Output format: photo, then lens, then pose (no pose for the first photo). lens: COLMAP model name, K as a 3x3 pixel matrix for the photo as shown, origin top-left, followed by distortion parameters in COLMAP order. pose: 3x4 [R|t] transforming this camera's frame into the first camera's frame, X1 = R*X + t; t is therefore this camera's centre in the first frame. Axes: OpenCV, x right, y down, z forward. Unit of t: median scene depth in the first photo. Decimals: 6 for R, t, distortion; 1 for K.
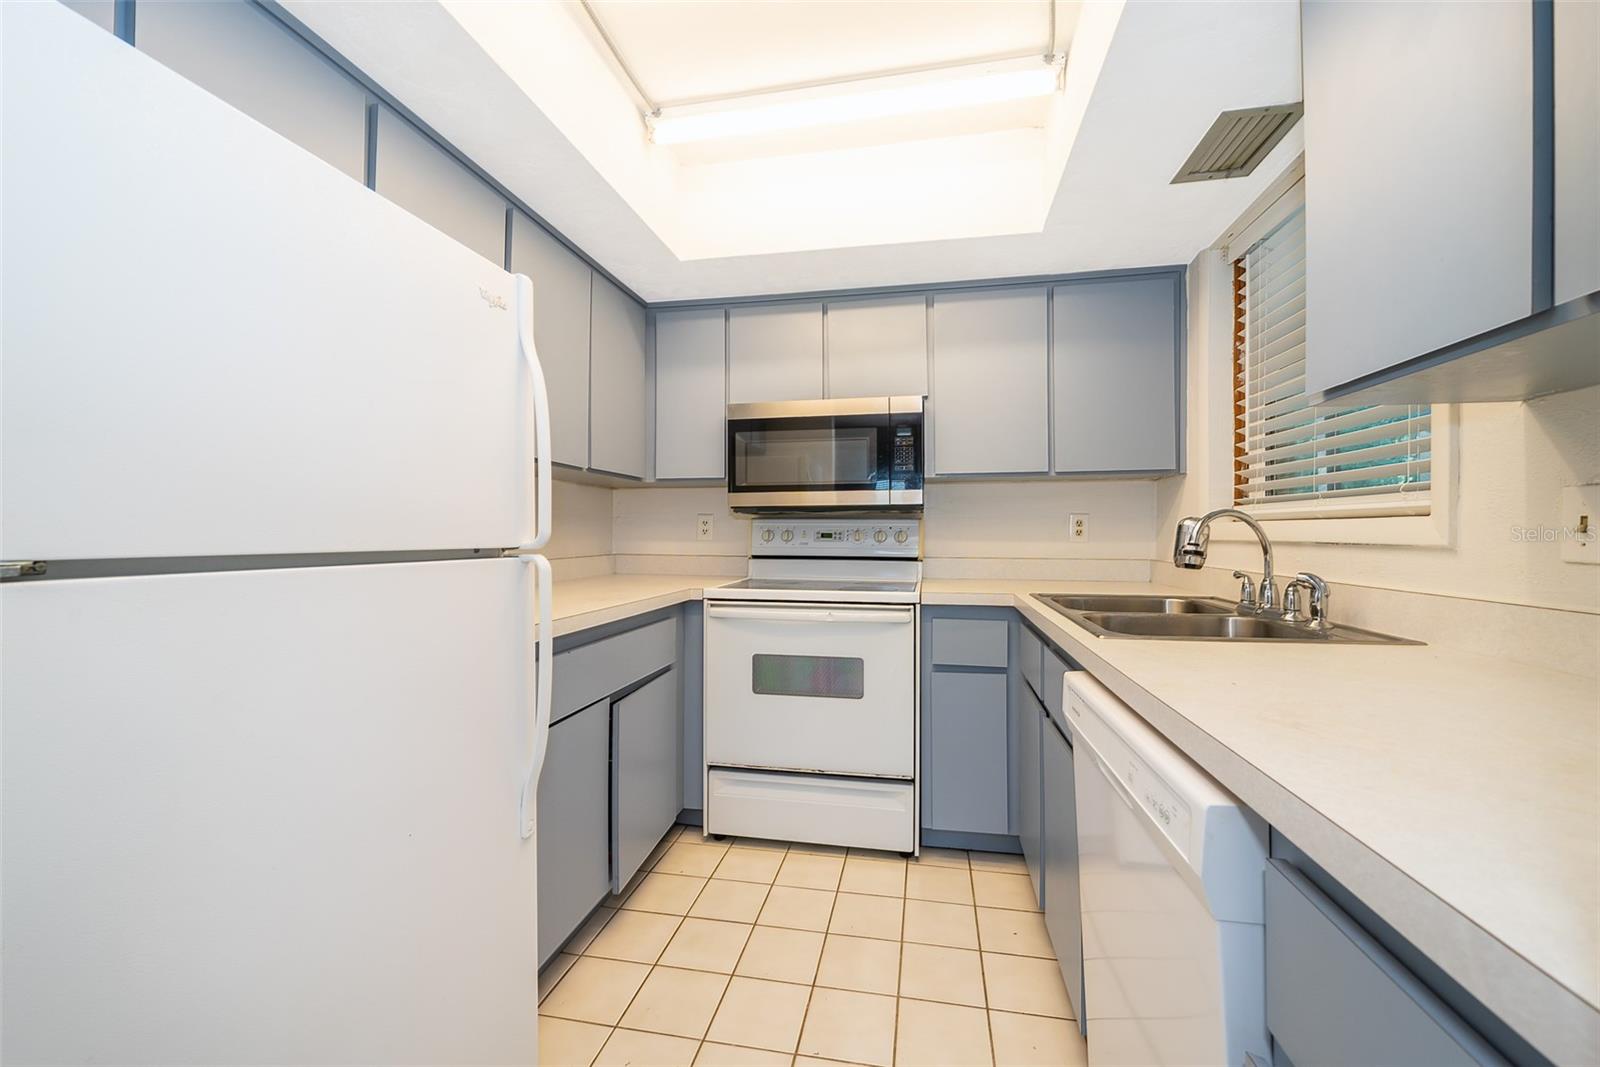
lens RADIAL K [[639.3, 0, 848.2], [0, 639.3, 519.5], [0, 0, 1]] dist [-0.000704, -0.000050]
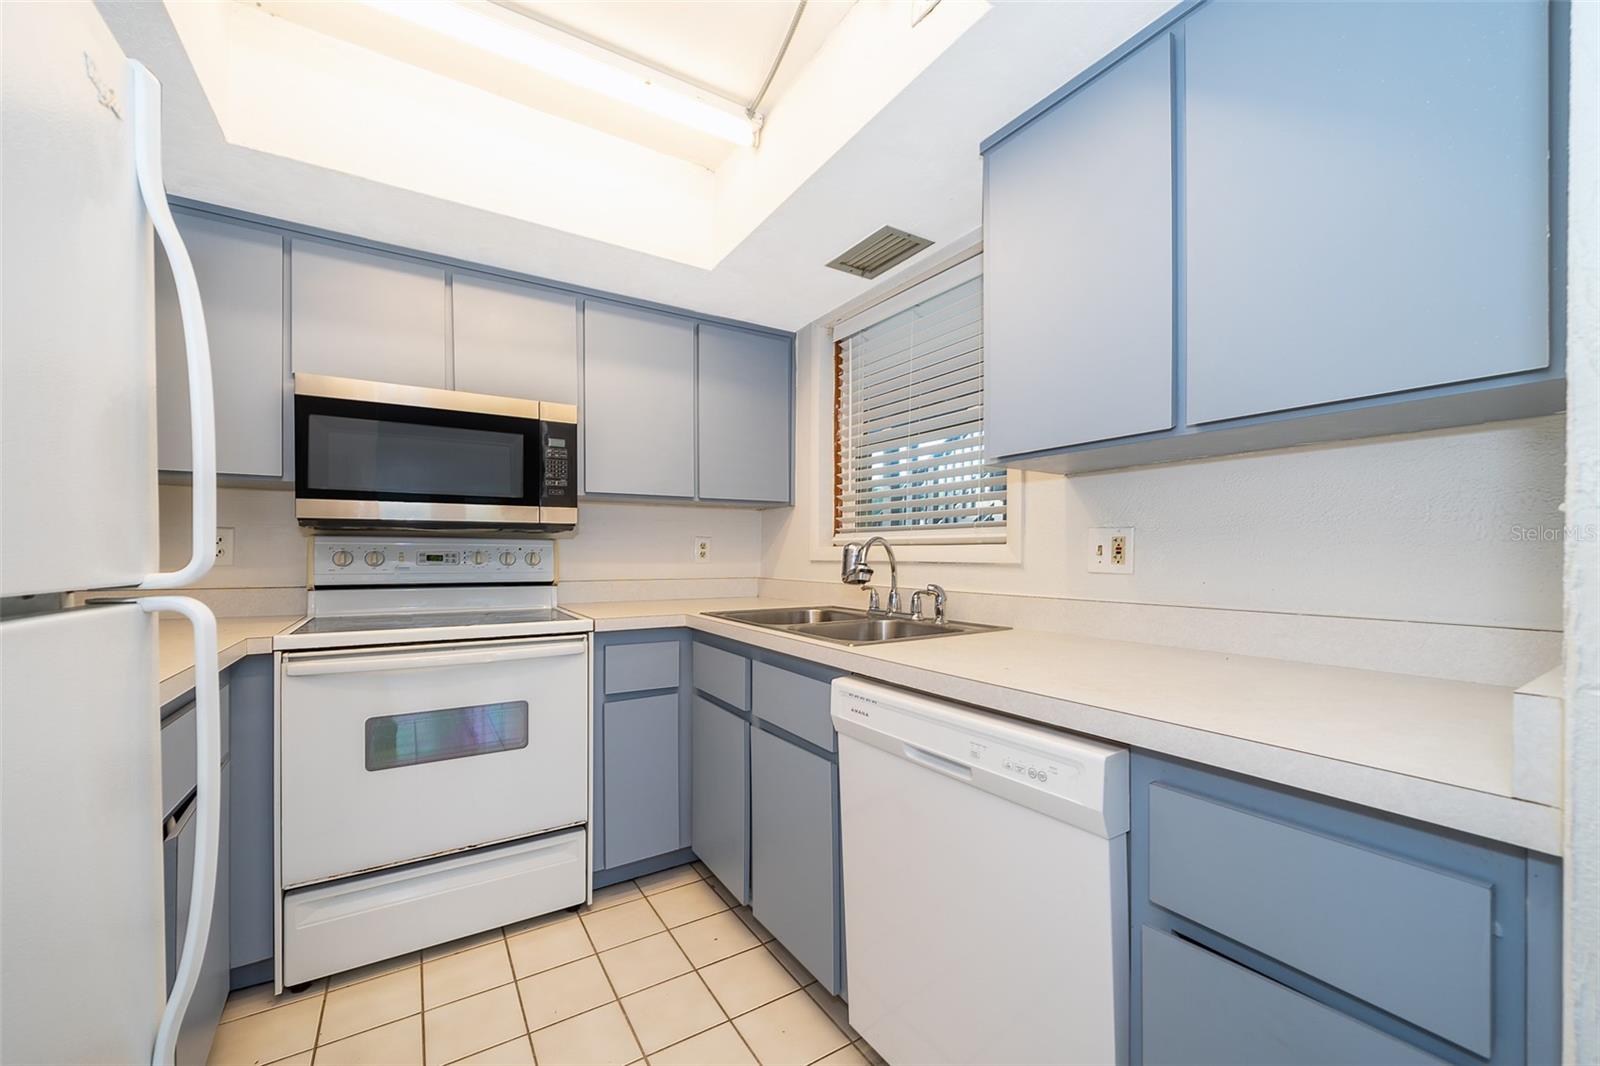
lens RADIAL K [[610.9, 0, 758.6], [0, 610.9, 545.5], [0, 0, 1]] dist [0.003957, 0.000006]
pose [[0.750207, 0.009684, 0.661132, -0.294690], [-0.014850, 0.999887, 0.002205, 0.001562], [-0.661036, -0.011471, 0.750267, 0.177348]]
